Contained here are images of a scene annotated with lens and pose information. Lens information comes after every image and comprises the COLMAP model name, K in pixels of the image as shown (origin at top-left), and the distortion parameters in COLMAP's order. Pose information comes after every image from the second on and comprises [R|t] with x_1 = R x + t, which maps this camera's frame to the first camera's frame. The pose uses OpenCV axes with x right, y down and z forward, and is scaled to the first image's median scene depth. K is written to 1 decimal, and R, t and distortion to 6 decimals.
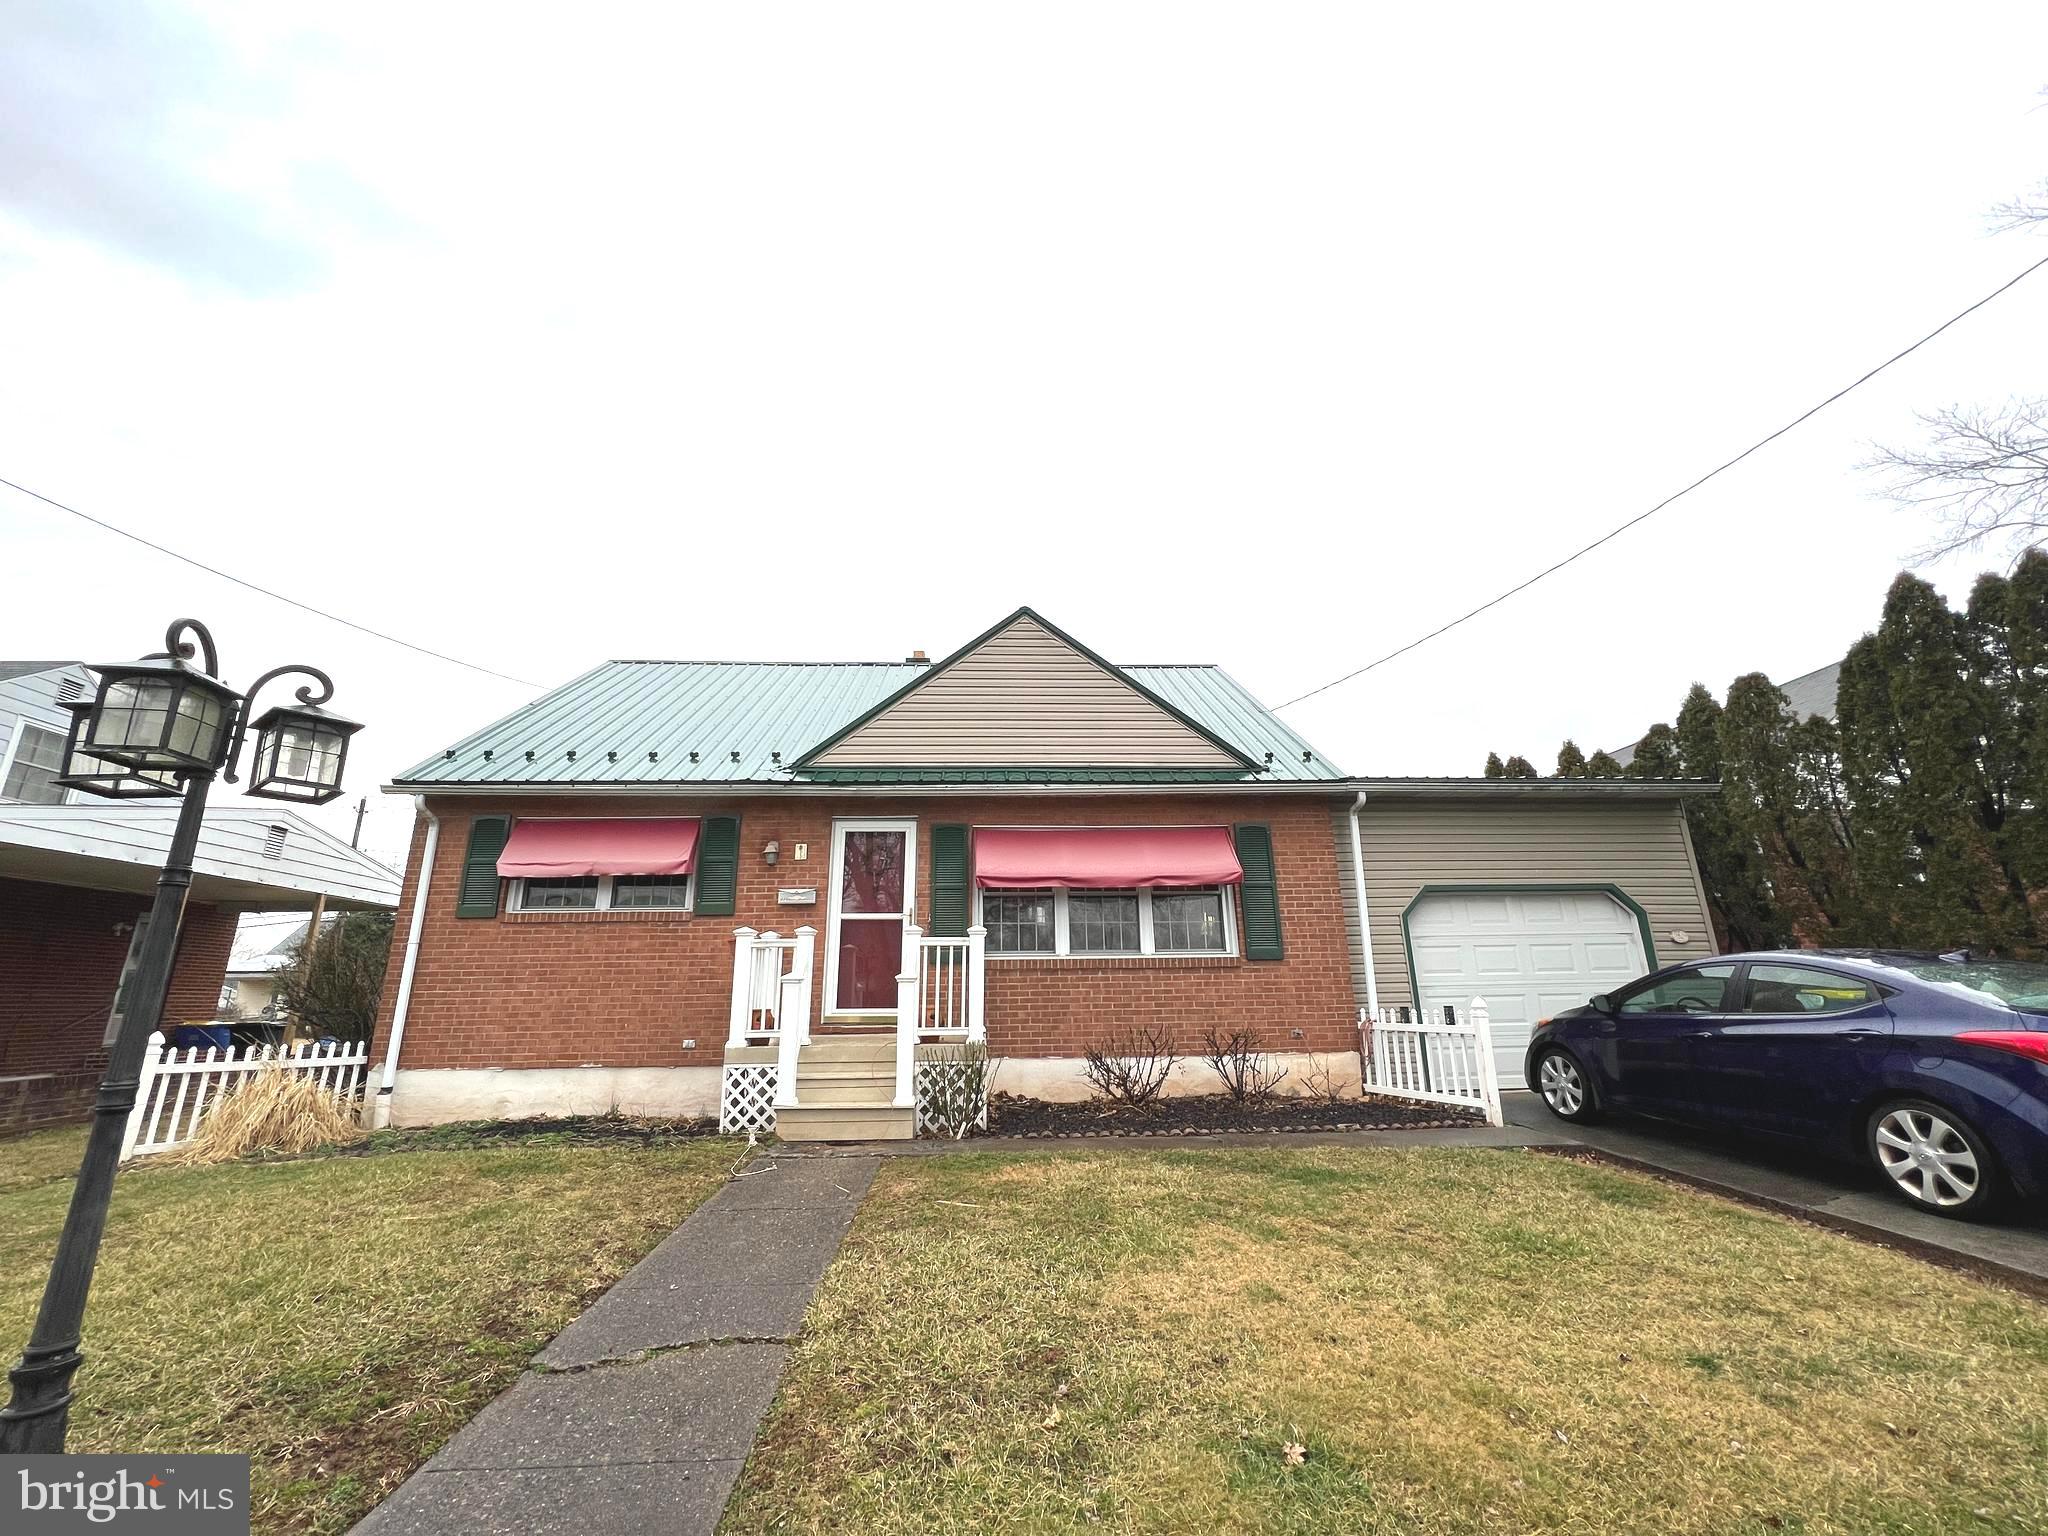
lens RADIAL K [[809.1, 0, 1024.0], [0, 809.1, 768.0], [0, 0, 1]] dist [-0.002032, -0.000703]
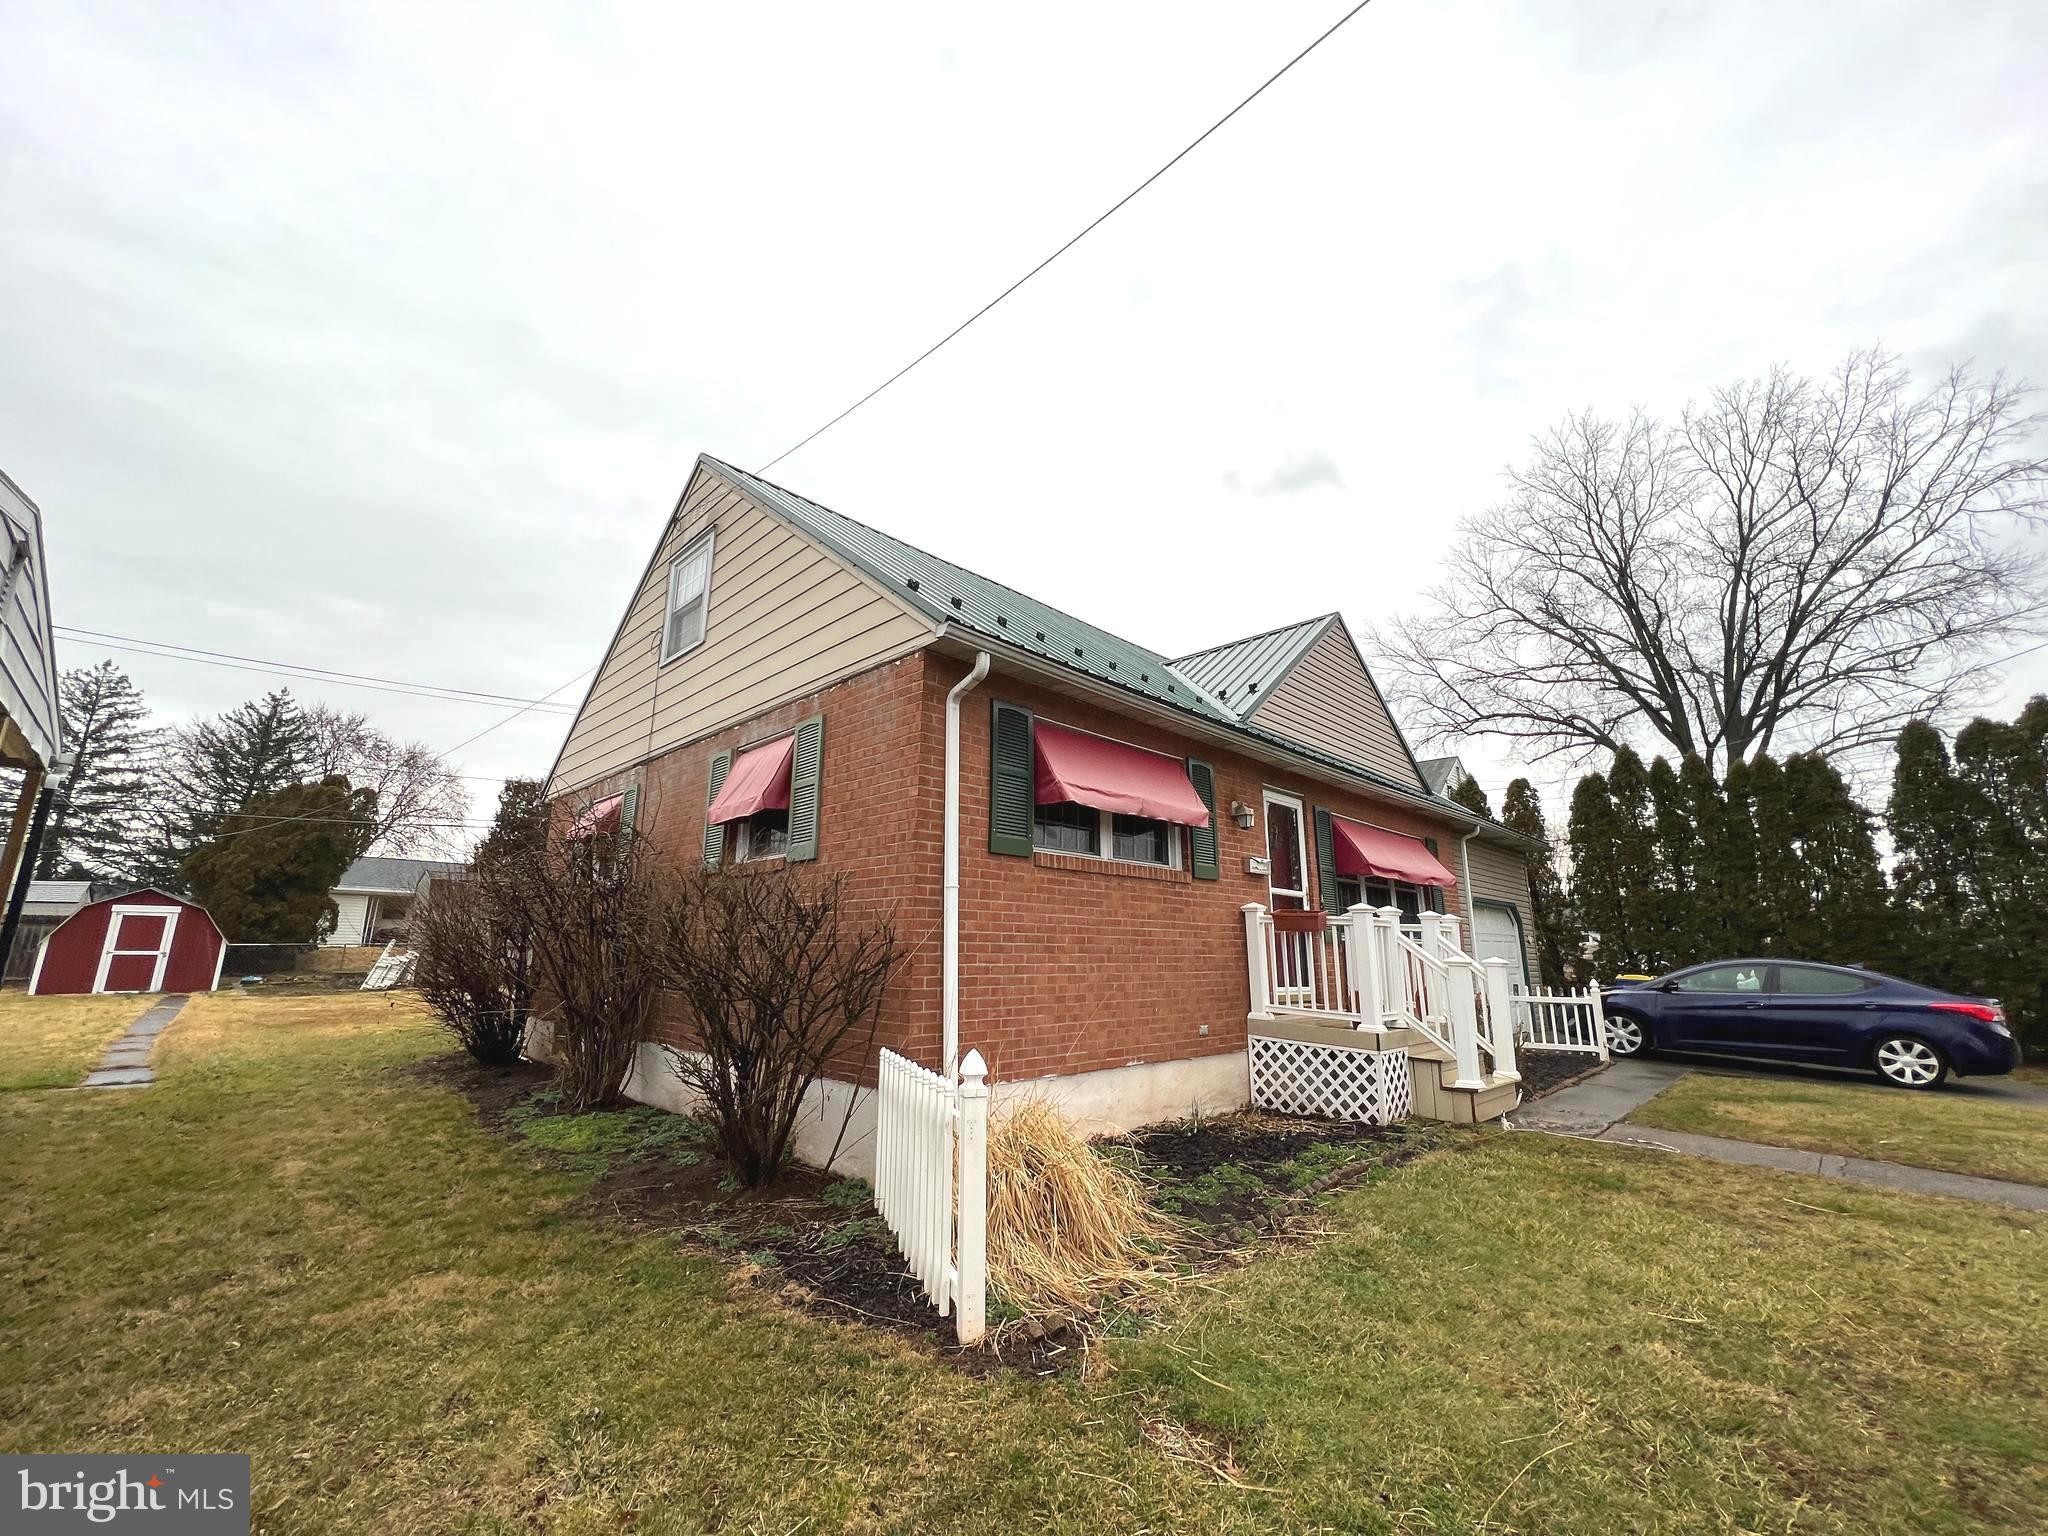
lens RADIAL K [[809.1, 0, 1024.0], [0, 809.1, 768.0], [0, 0, 1]] dist [-0.002032, -0.000703]
pose [[0.750707, 0.170602, 0.638227, -1.142906], [-0.198135, 0.979750, -0.028838, 0.136202], [-0.630223, -0.104806, 0.769308, 0.502659]]
